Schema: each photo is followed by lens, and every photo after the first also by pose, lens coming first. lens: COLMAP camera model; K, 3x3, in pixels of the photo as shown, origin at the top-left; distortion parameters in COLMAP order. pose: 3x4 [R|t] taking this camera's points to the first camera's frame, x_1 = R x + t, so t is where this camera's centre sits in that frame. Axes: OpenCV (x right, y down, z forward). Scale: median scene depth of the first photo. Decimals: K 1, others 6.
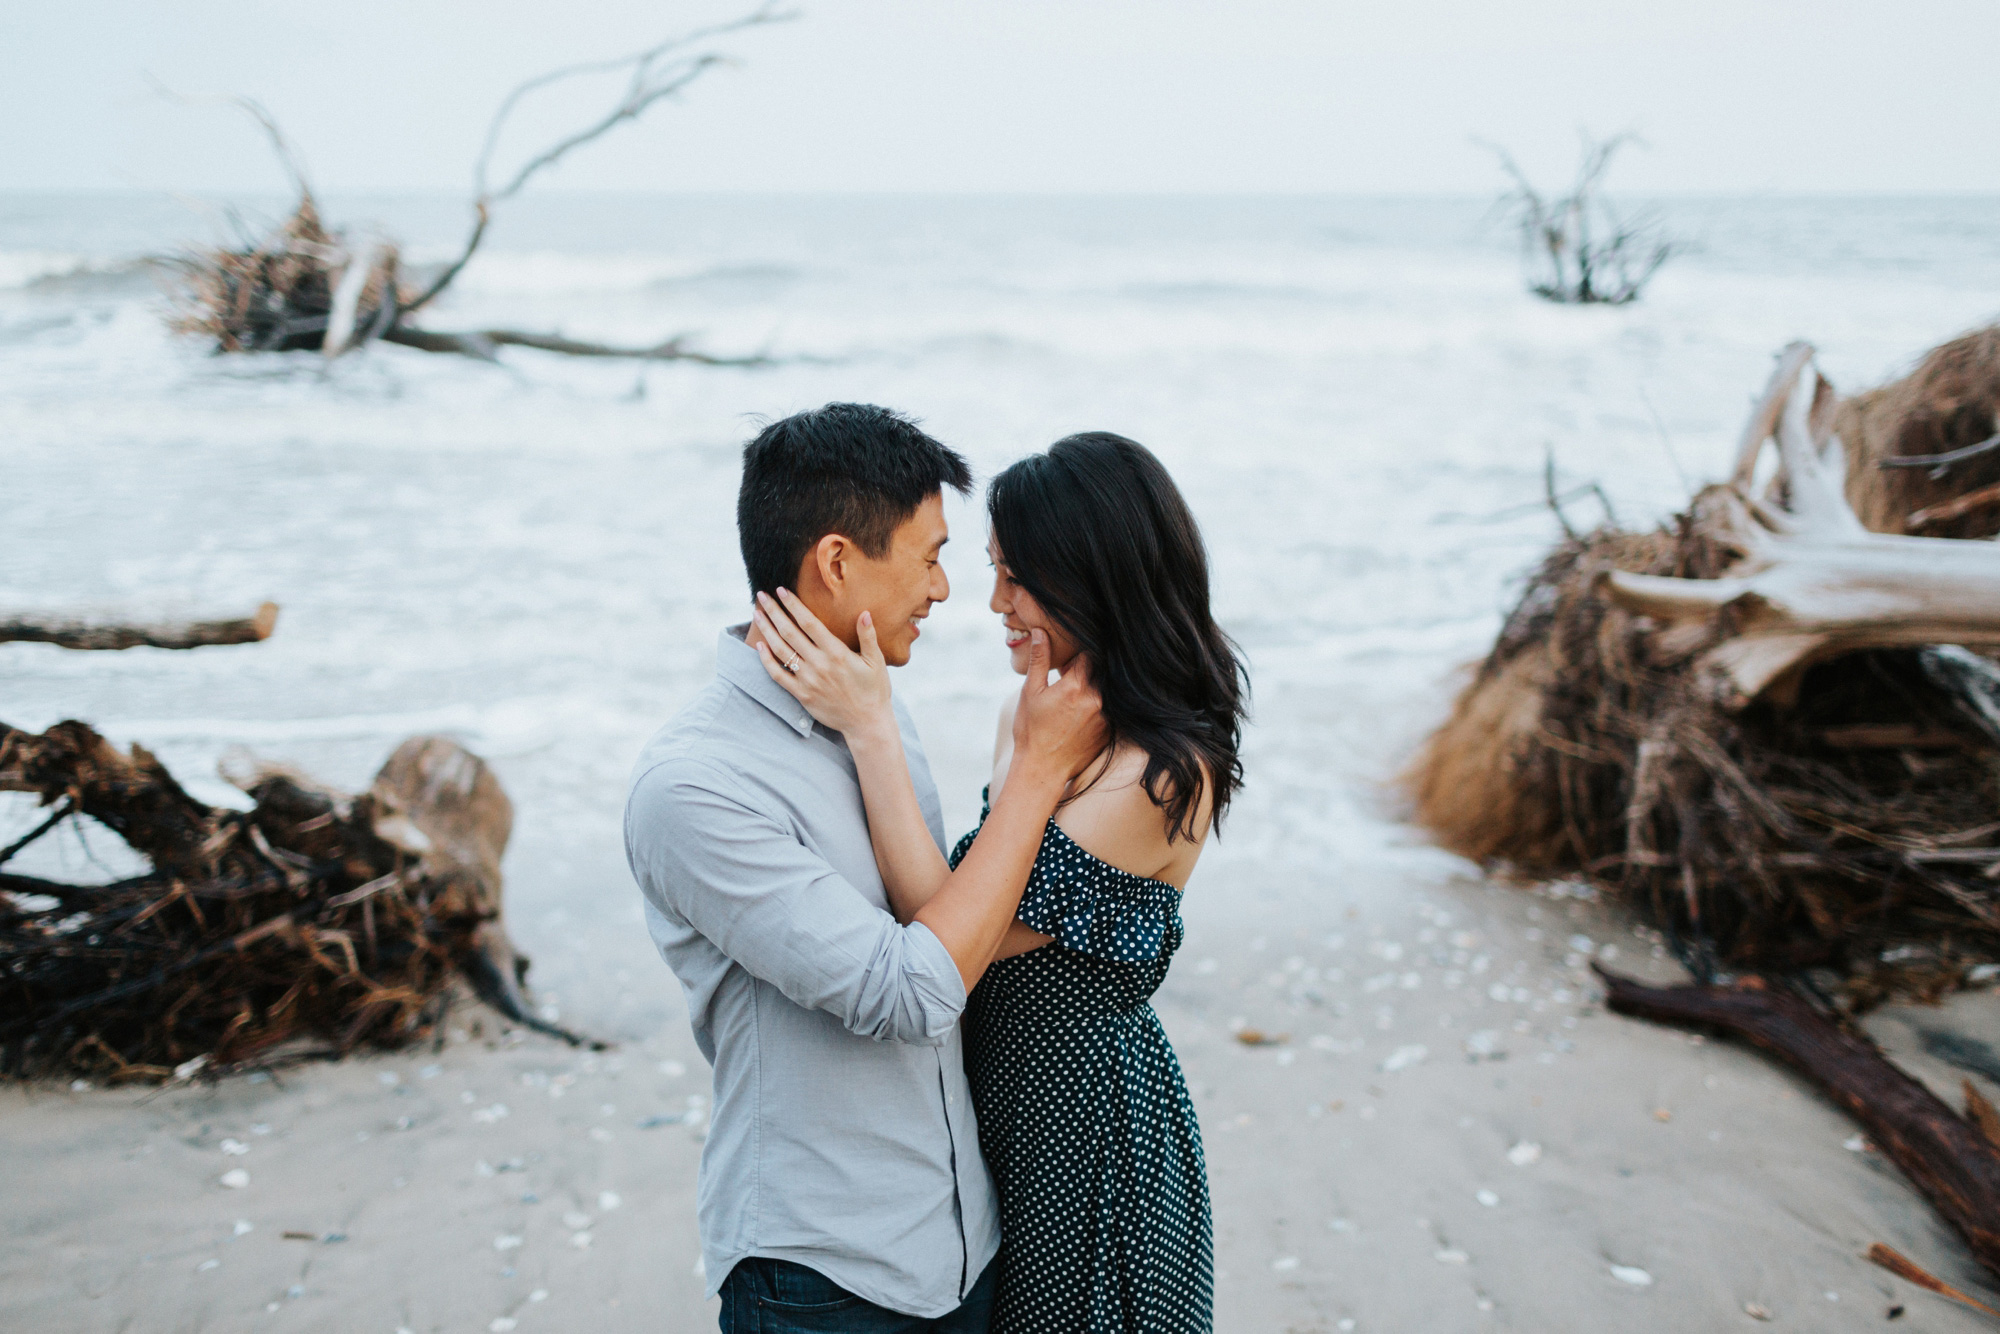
lens RADIAL K [[1870.6, 0, 1000.1], [0, 1870.6, 627.1], [0, 0, 1]] dist [0.007838, 0.006316]
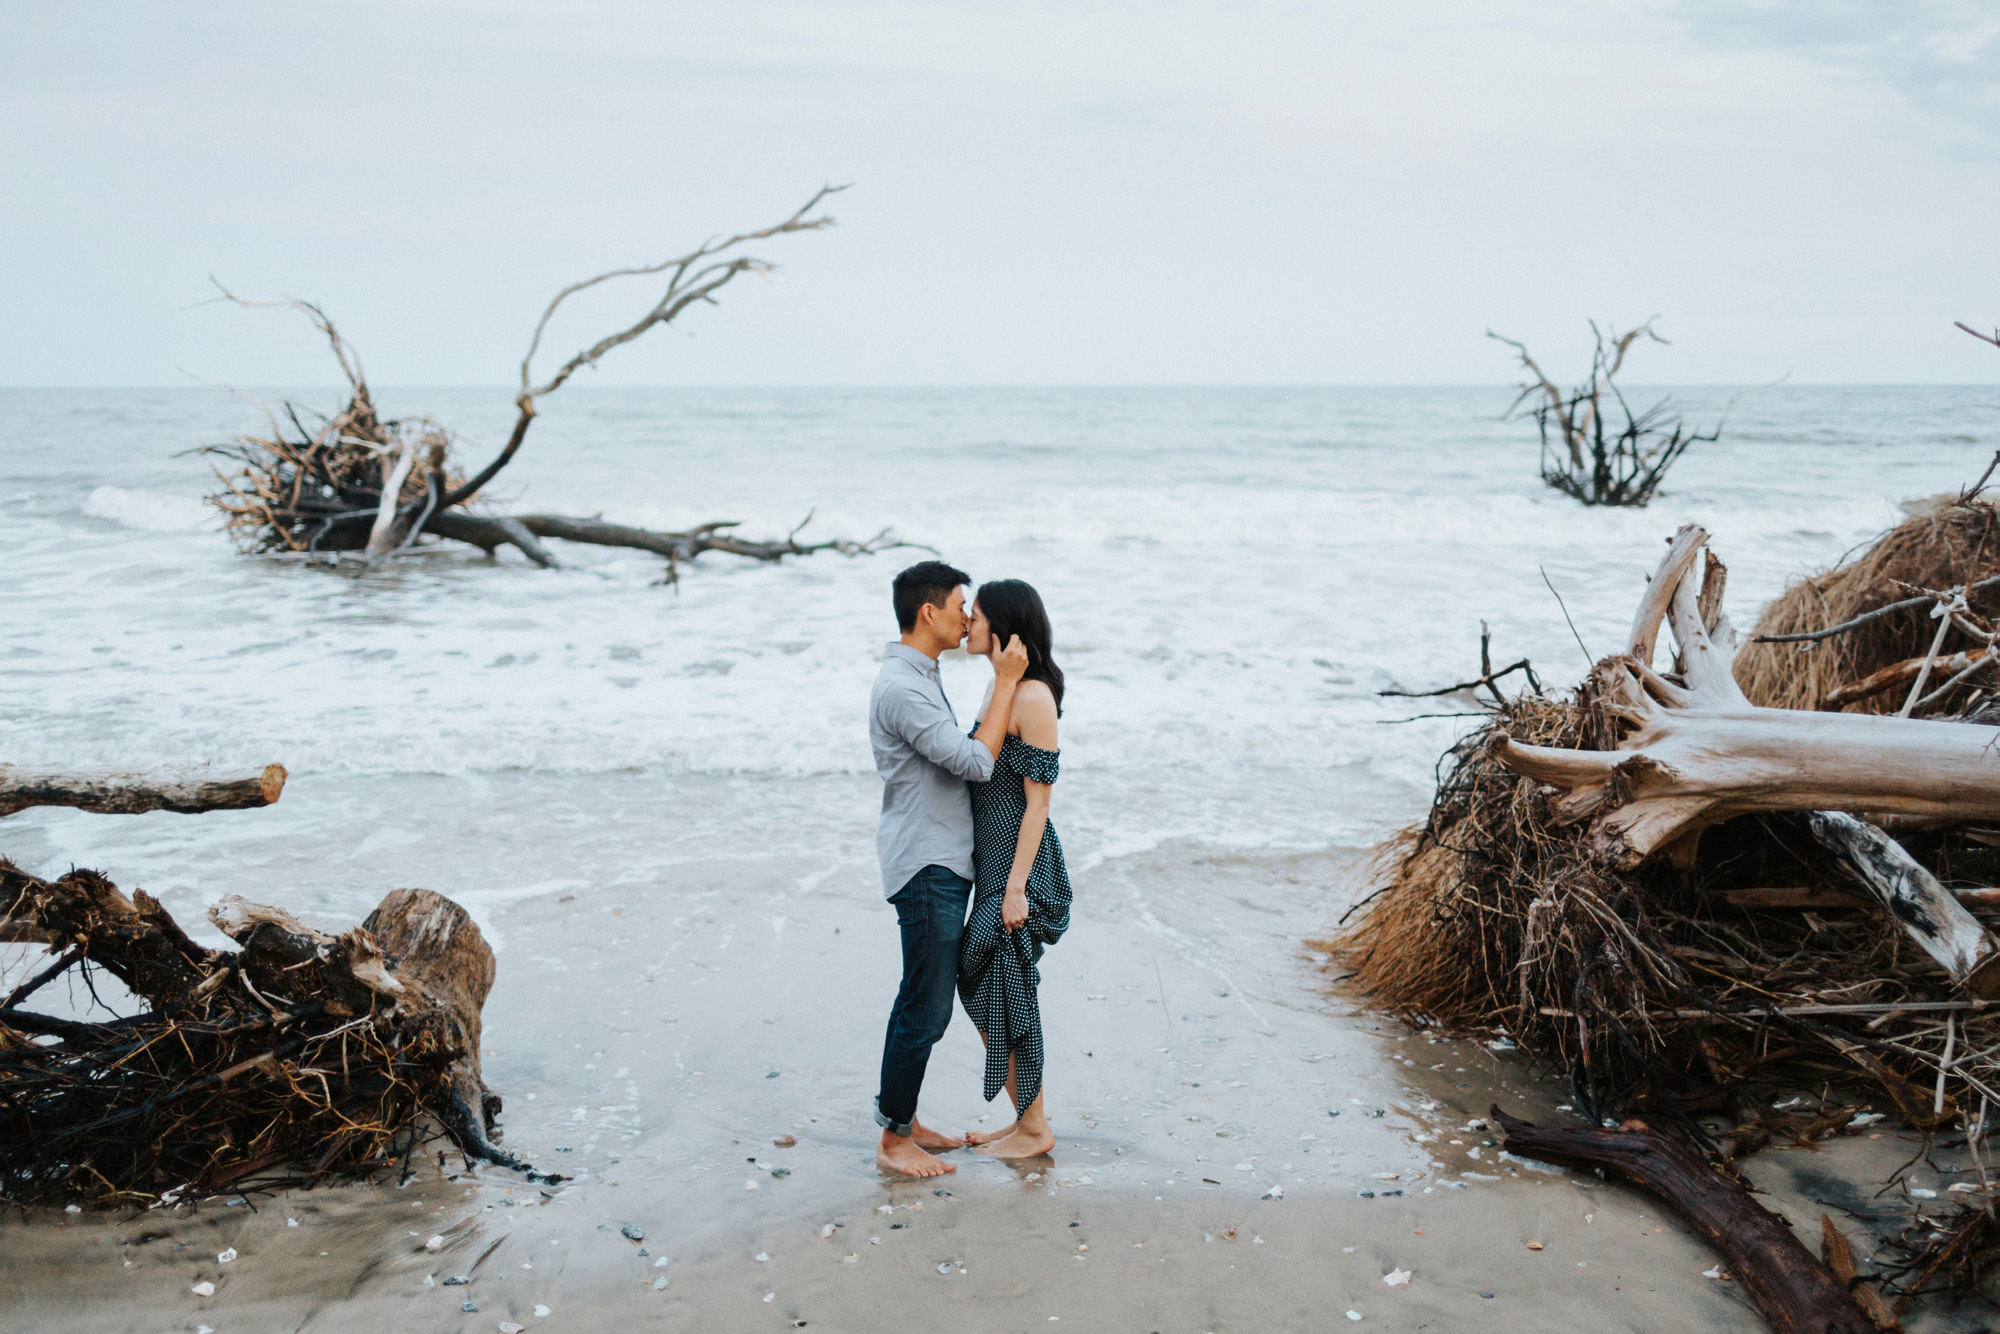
lens RADIAL K [[1870.6, 0, 1000.1], [0, 1870.6, 627.1], [0, 0, 1]] dist [0.007838, 0.006316]
pose [[0.999689, 0.000419, -0.024947, 0.063331], [-0.002895, 0.995054, -0.099295, 0.014316], [0.024782, 0.099336, 0.994745, -0.085821]]
